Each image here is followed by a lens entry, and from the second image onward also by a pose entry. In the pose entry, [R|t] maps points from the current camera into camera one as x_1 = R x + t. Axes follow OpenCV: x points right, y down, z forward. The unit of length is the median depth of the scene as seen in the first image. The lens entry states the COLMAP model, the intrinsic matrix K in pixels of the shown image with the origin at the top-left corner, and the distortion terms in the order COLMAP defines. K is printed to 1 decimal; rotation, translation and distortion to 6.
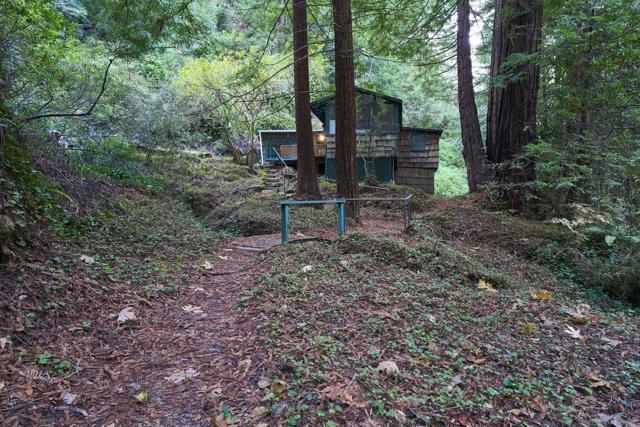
lens RADIAL K [[422.7, 0, 320.0], [0, 422.7, 213.5], [0, 0, 1]] dist [0.053567, 0.000079]
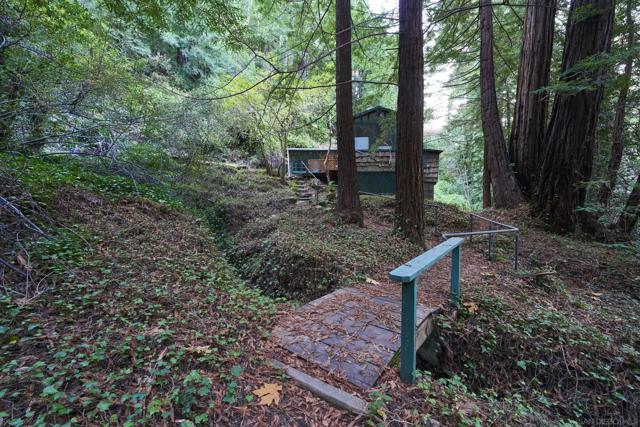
lens RADIAL K [[280.8, 0, 320.0], [0, 280.8, 213.5], [0, 0, 1]] dist [-0.000216, 0.000015]
pose [[0.999804, 0.019655, -0.002419, -0.056666], [-0.019622, 0.999726, 0.012783, -0.026963], [0.002670, -0.012733, 0.999915, 0.246140]]
